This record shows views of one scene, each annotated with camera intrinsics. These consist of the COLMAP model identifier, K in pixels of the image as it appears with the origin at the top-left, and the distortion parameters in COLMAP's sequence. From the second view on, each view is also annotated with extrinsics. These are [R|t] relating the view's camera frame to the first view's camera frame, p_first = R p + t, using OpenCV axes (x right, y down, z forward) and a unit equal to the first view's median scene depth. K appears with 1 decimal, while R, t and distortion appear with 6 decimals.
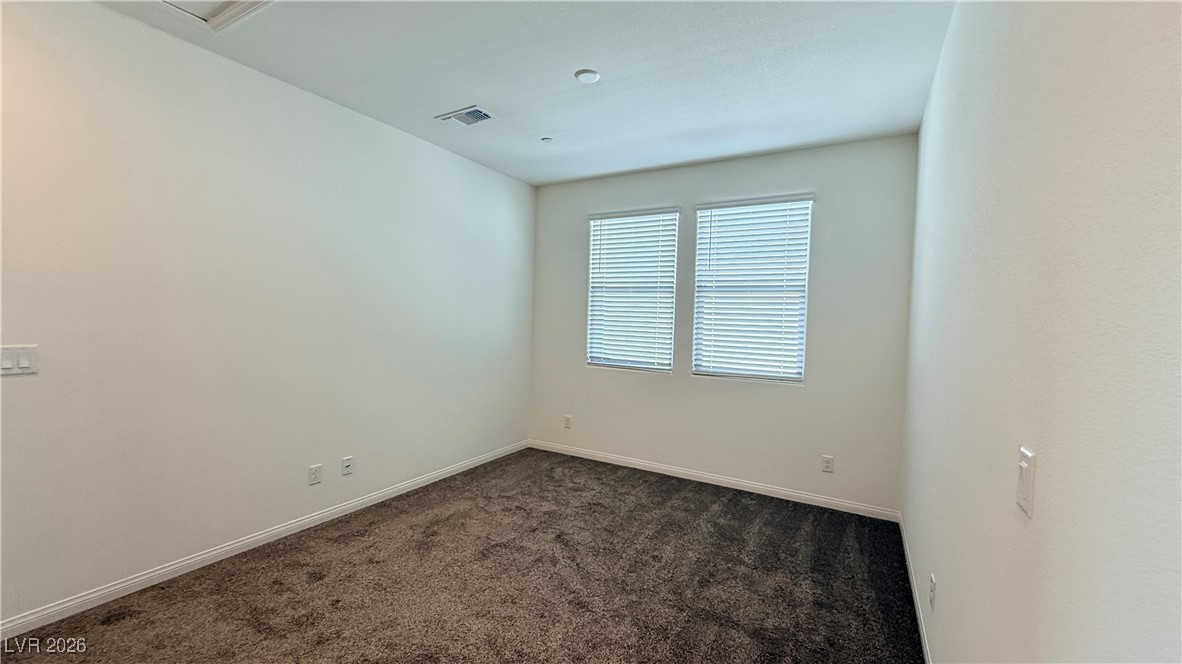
lens RADIAL K [[474.6, 0, 545.2], [0, 474.6, 329.0], [0, 0, 1]] dist [-0.000985, -0.000158]
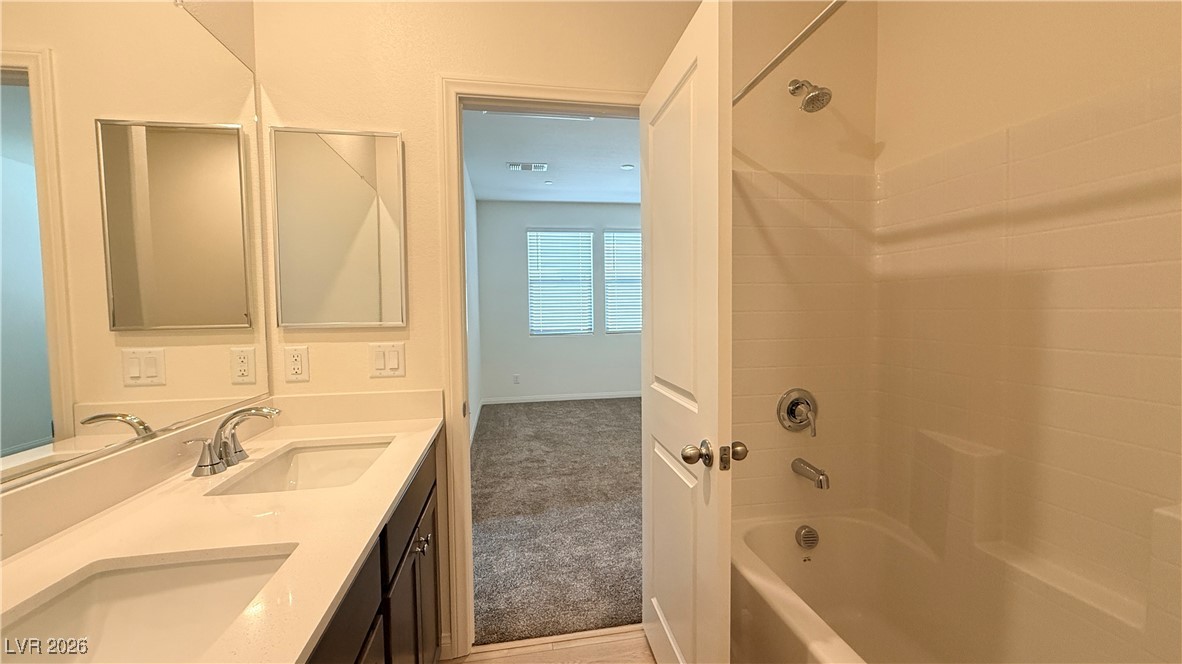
lens RADIAL K [[469.6, 0, 586.8], [0, 469.6, 331.0], [0, 0, 1]] dist [-0.000091, -0.000231]
pose [[0.758852, -0.071328, 0.647346, -0.766441], [0.058598, 0.997431, 0.041211, 0.016022], [-0.648622, 0.006660, 0.761081, -0.175258]]
